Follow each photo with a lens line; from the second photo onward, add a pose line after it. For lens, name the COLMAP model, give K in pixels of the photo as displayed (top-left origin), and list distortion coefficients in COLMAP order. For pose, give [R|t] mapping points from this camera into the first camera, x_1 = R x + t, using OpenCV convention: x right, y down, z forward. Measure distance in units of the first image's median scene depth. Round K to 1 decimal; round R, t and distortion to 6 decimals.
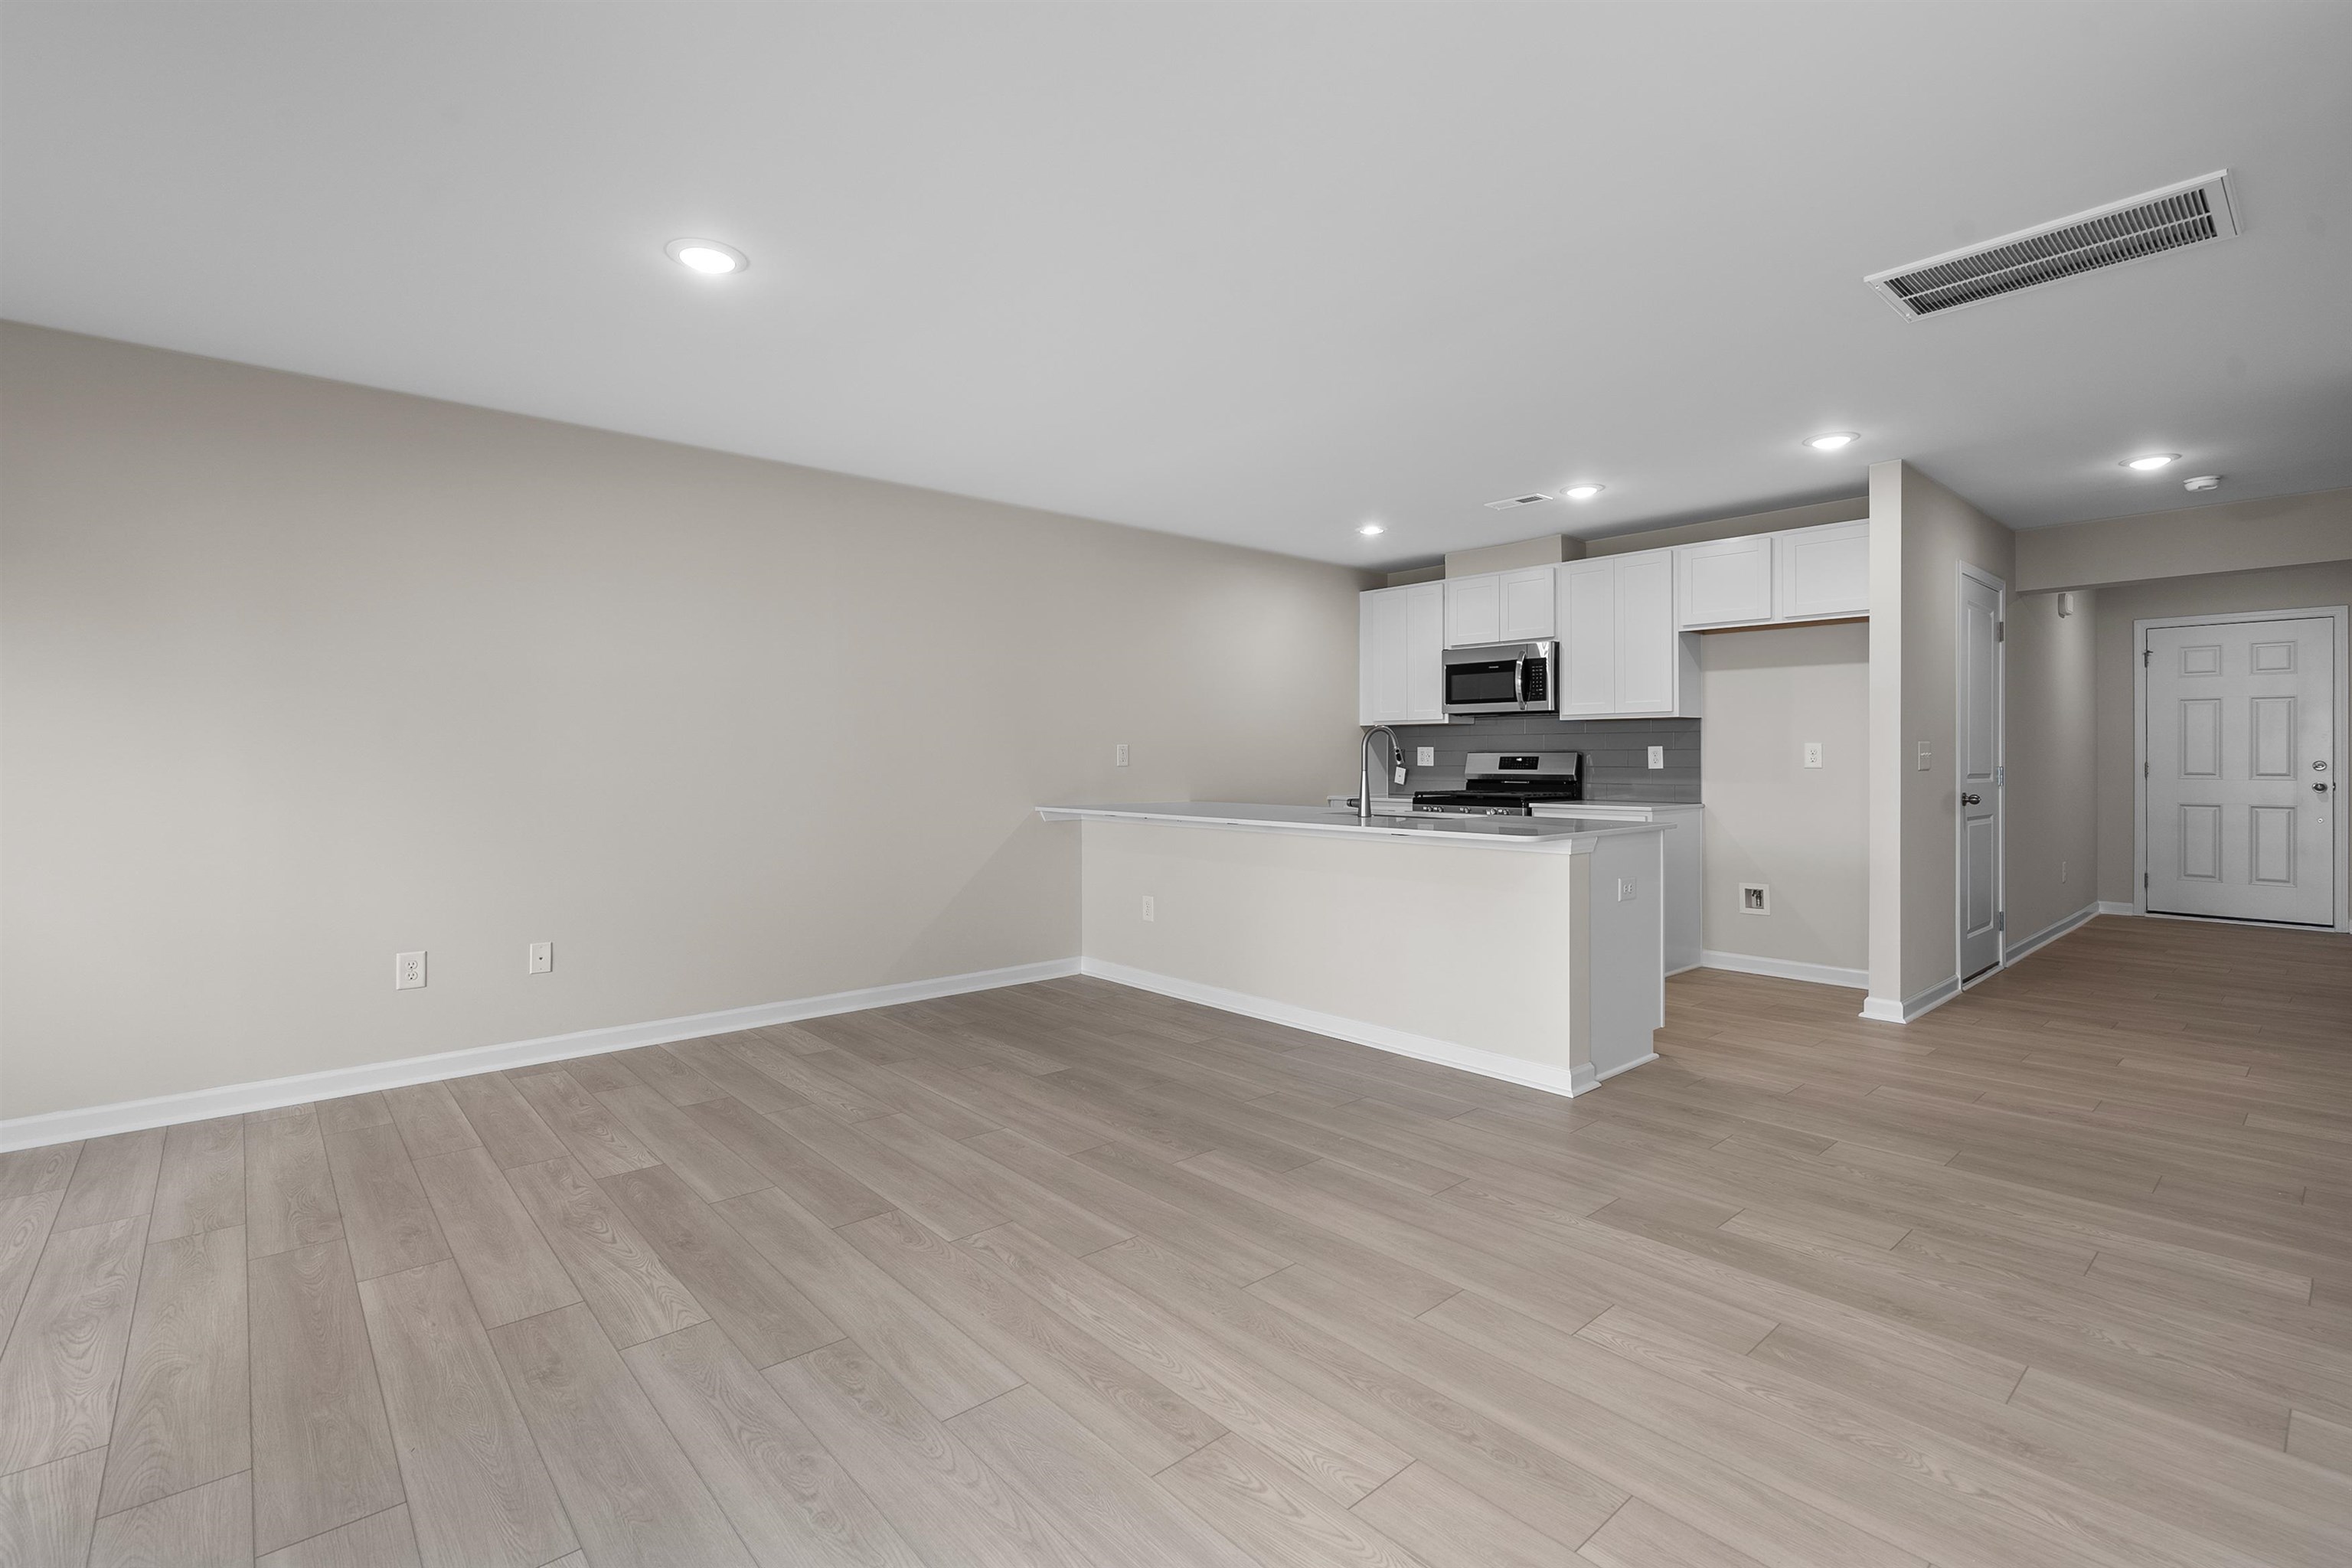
lens RADIAL K [[1069.3, 0, 1170.4], [0, 1069.3, 764.5], [0, 0, 1]] dist [-0.009181, 0.004373]
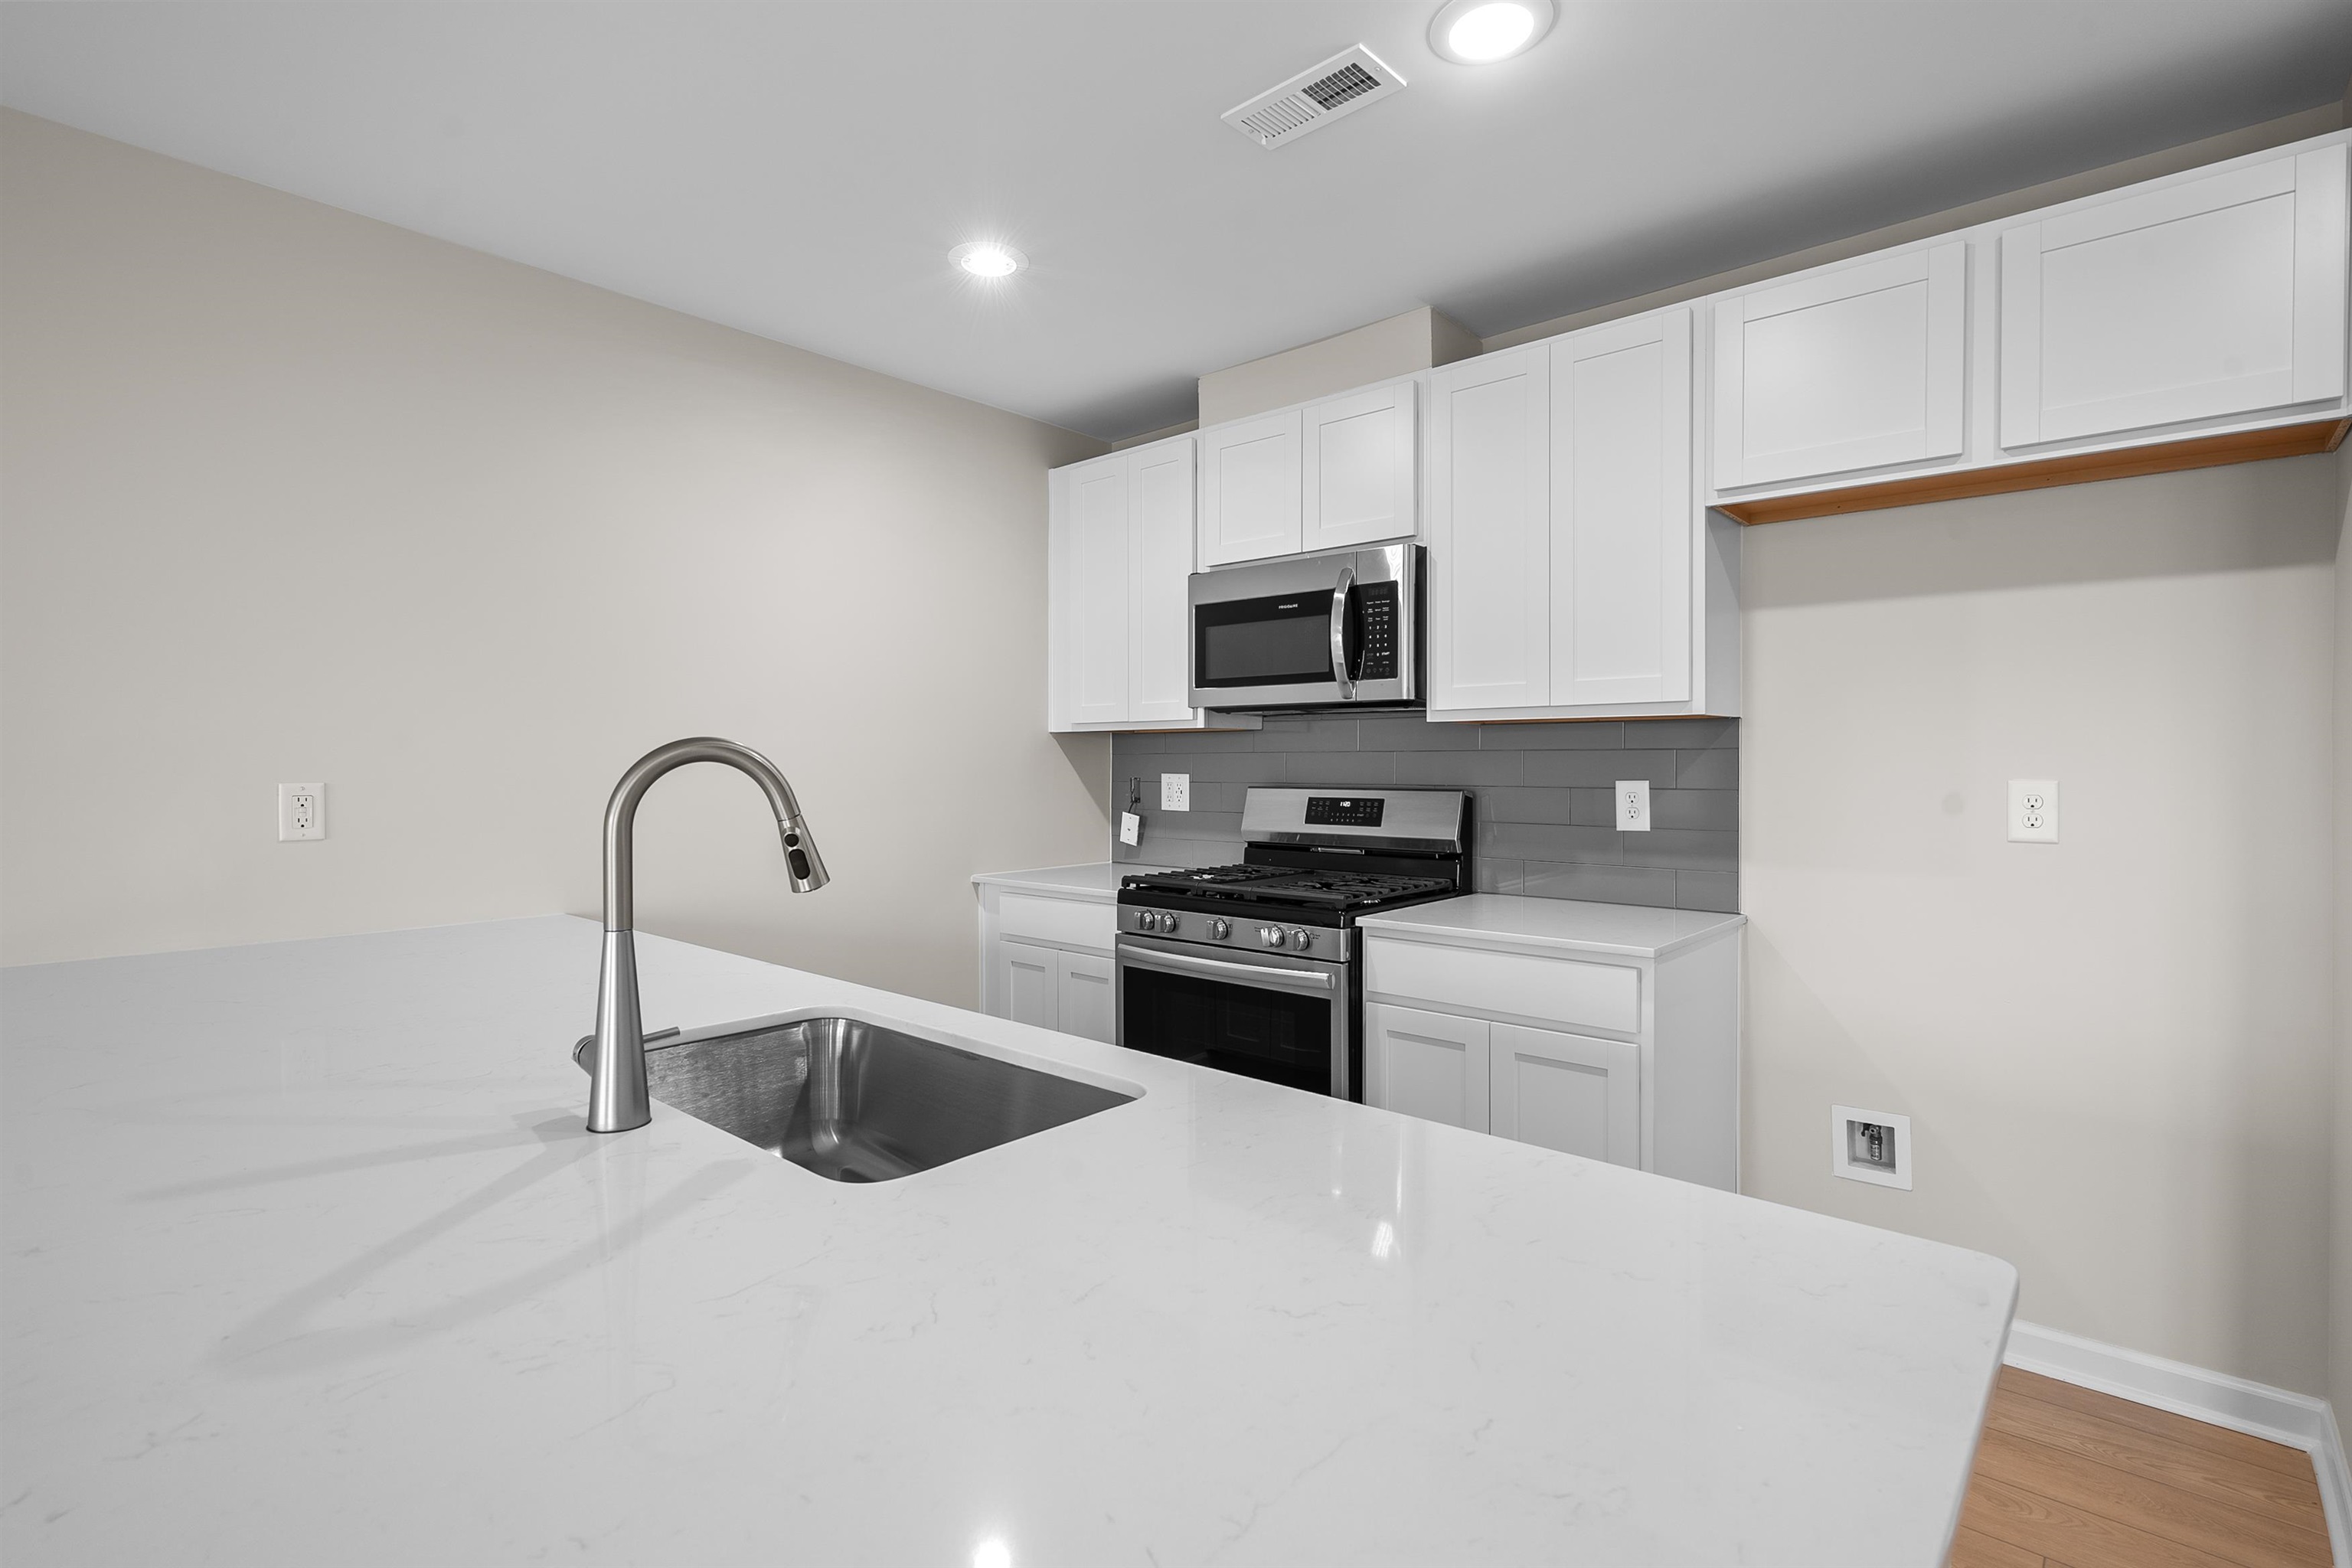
lens RADIAL K [[1069.3, 0, 1177.6], [0, 1069.3, 784.2], [0, 0, 1]] dist [-0.009181, 0.004373]
pose [[0.992873, -0.003352, 0.119128, 0.202509], [0.001566, 0.999885, 0.015083, -0.021774], [-0.119165, -0.014789, 0.992764, 0.554161]]
